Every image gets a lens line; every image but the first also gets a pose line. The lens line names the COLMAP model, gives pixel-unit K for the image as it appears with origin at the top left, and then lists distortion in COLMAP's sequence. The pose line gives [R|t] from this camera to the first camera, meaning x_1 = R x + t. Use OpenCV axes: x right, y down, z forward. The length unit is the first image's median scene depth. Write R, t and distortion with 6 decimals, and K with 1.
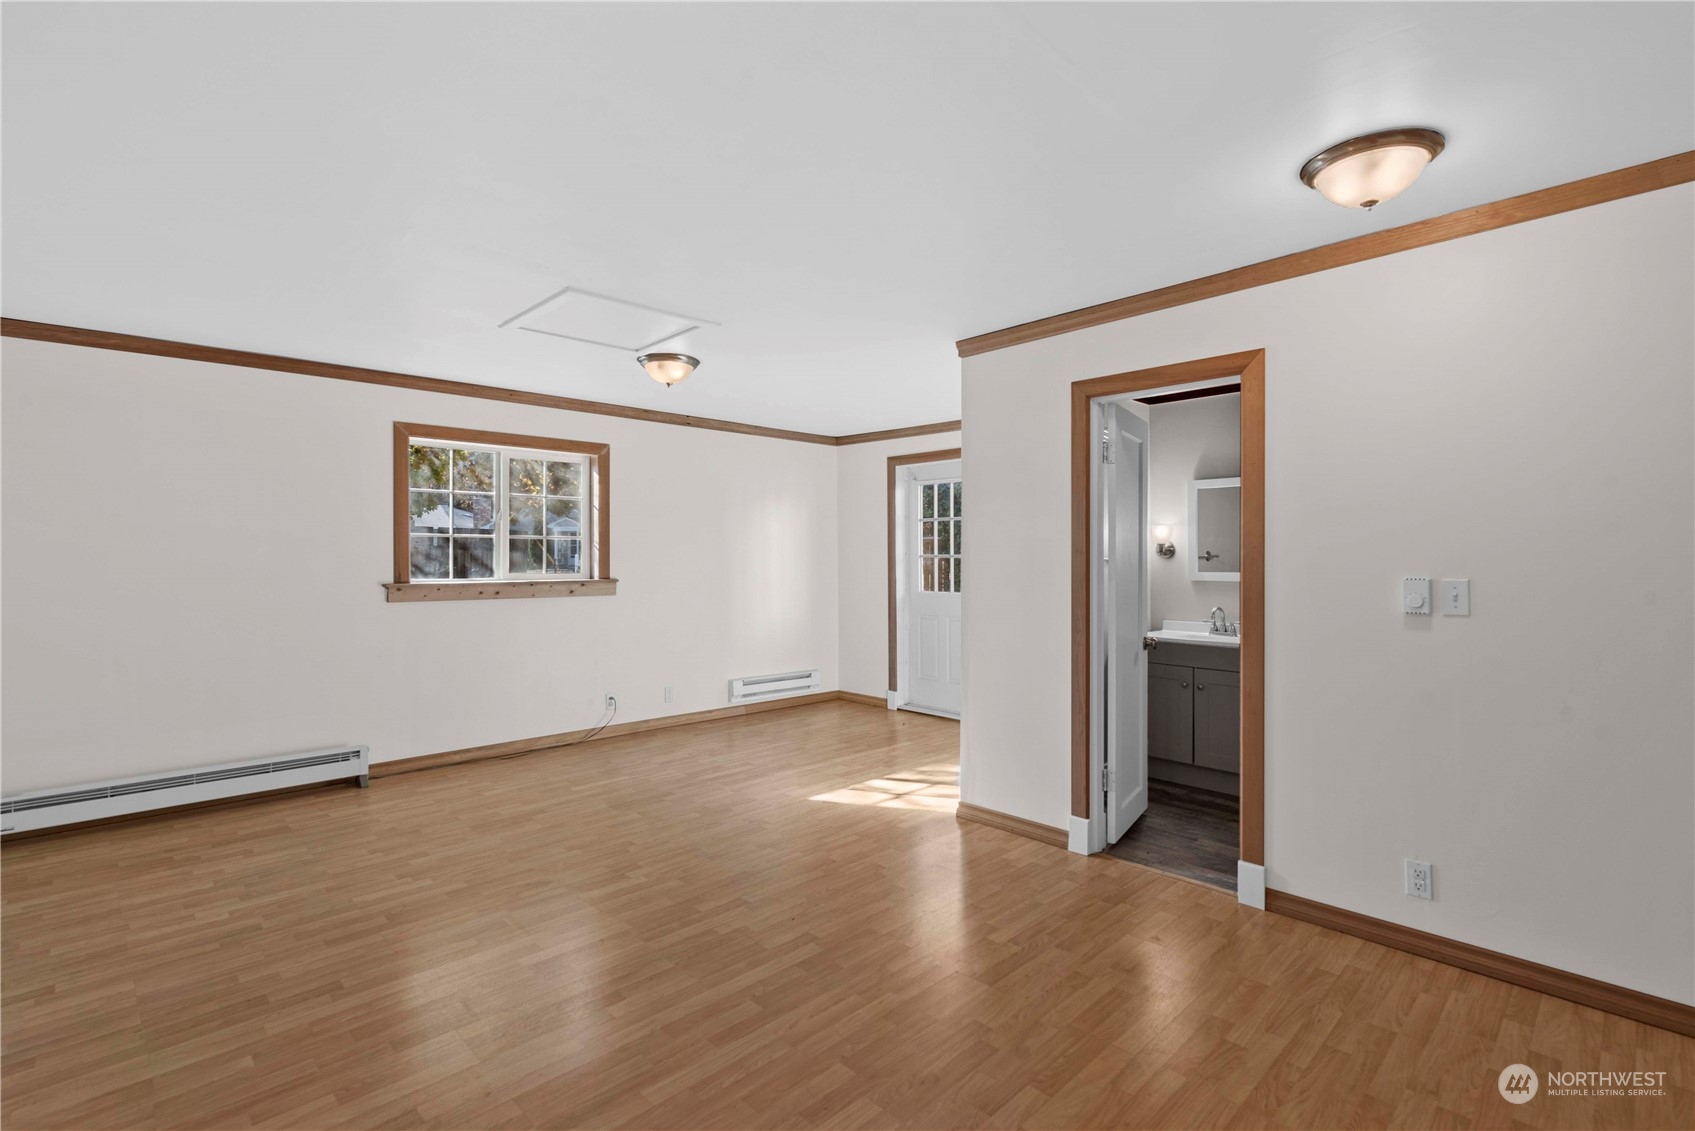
lens RADIAL K [[776.9, 0, 848.8], [0, 776.9, 561.4], [0, 0, 1]] dist [0.003061, -0.000218]
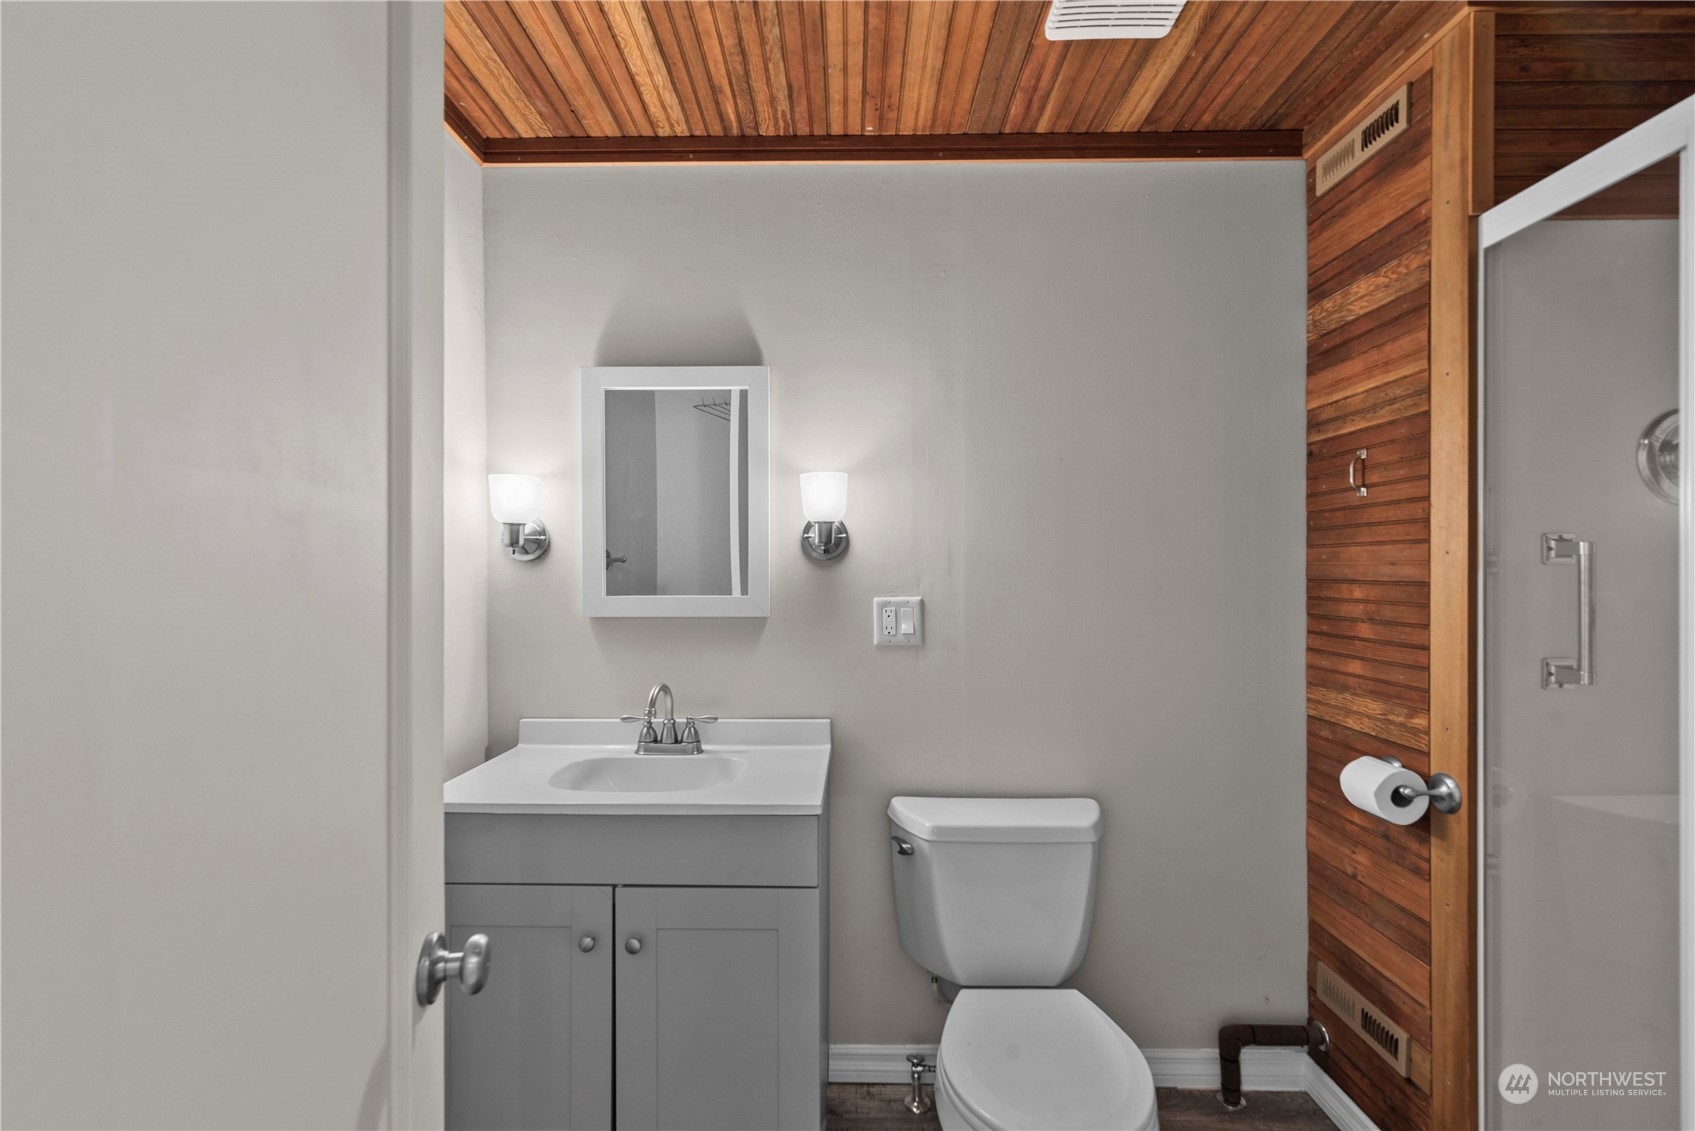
lens RADIAL K [[752.6, 0, 848.8], [0, 752.6, 570.1], [0, 0, 1]] dist [0.002014, -0.000171]
pose [[0.701221, -0.003781, 0.712934, 0.281589], [0.005148, 0.999987, 0.000240, 0.001205], [-0.712925, 0.003502, 0.701232, 0.693787]]
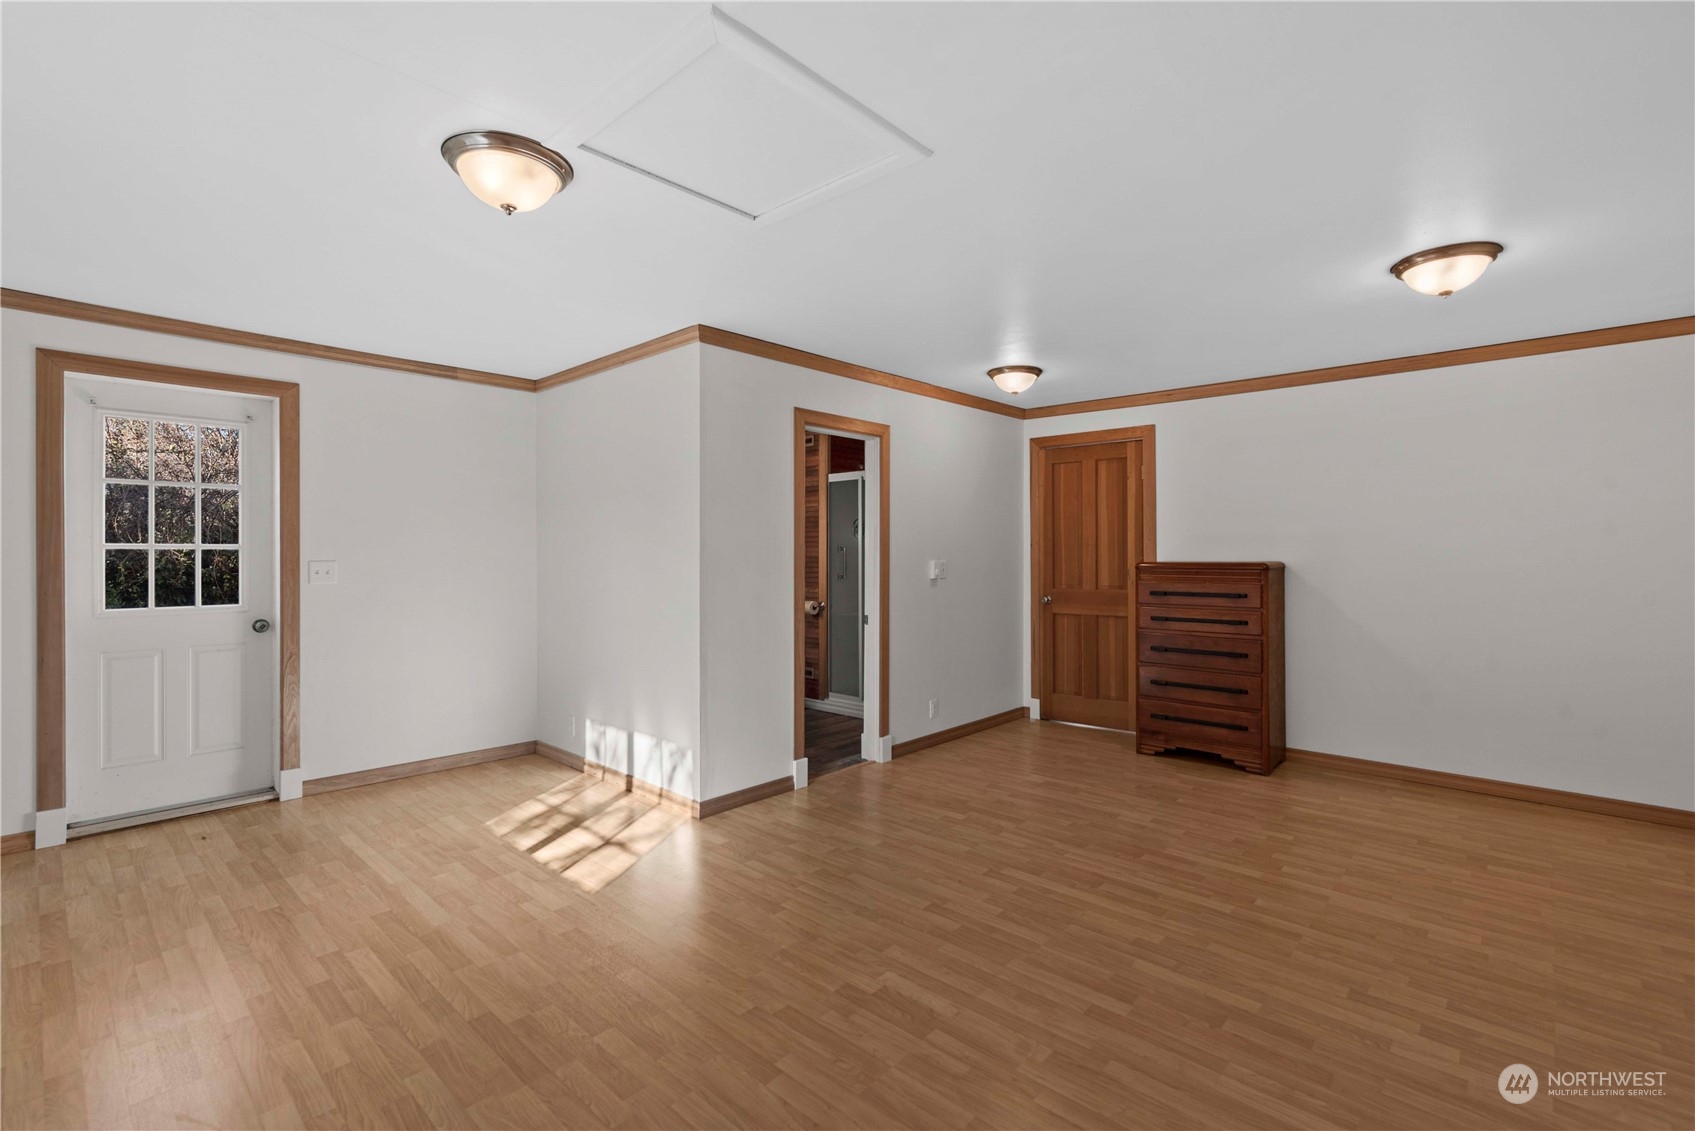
lens RADIAL K [[752.6, 0, 848.3], [0, 752.6, 557.3], [0, 0, 1]] dist [0.002014, -0.000171]
pose [[-0.052900, -0.007169, 0.998574, -0.701848], [0.002969, 0.999969, 0.007336, -0.001524], [-0.998595, 0.003353, -0.052877, 0.763257]]
